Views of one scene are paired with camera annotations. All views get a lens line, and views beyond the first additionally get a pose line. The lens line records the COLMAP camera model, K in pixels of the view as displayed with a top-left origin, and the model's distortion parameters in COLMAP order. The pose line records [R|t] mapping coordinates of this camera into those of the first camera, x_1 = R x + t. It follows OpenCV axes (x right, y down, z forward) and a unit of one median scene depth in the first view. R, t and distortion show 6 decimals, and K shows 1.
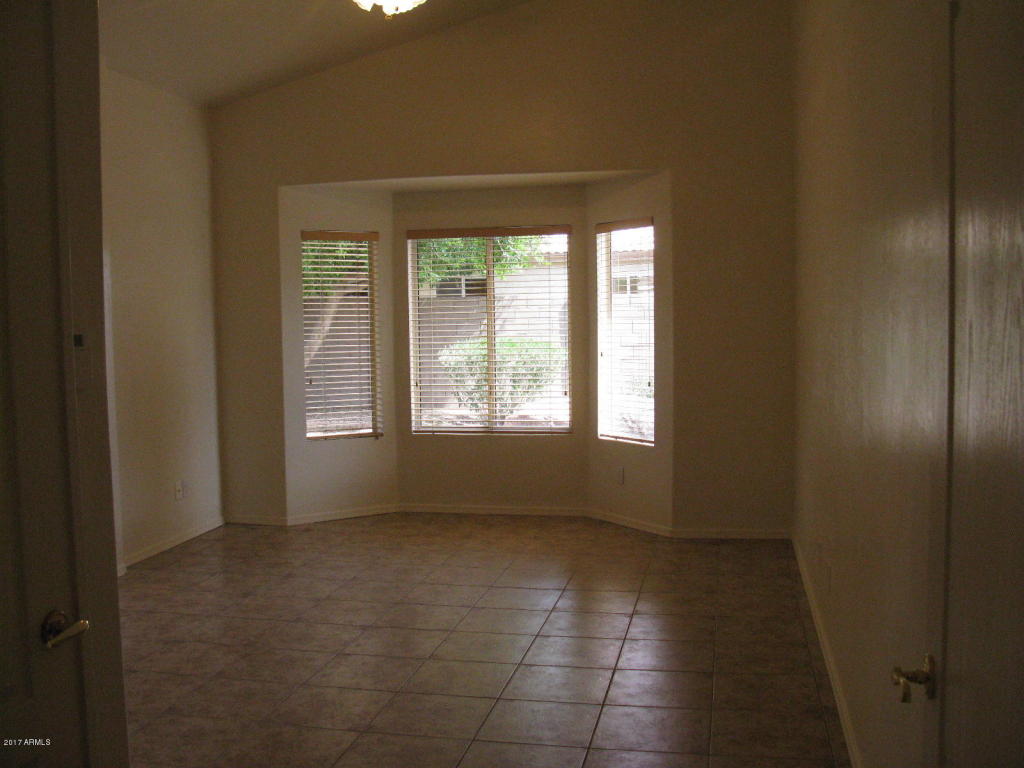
lens RADIAL K [[1020.2, 0, 512.0], [0, 1020.2, 384.0], [0, 0, 1]] dist [-0.215048, 0.276435]
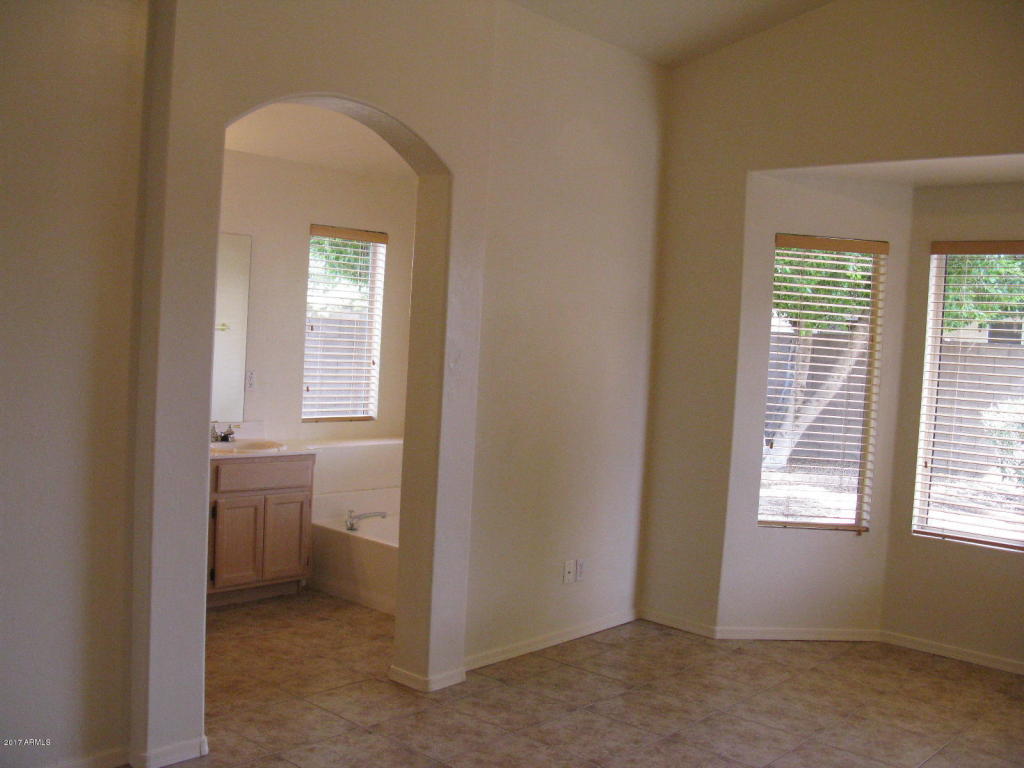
lens RADIAL K [[1020.2, 0, 512.0], [0, 1020.2, 384.0], [0, 0, 1]] dist [-0.215048, 0.276435]
pose [[0.860421, 0.087928, -0.501940, -0.003423], [-0.103497, 0.994625, -0.003179, -0.023253], [0.498962, 0.054684, 0.864897, 0.283404]]
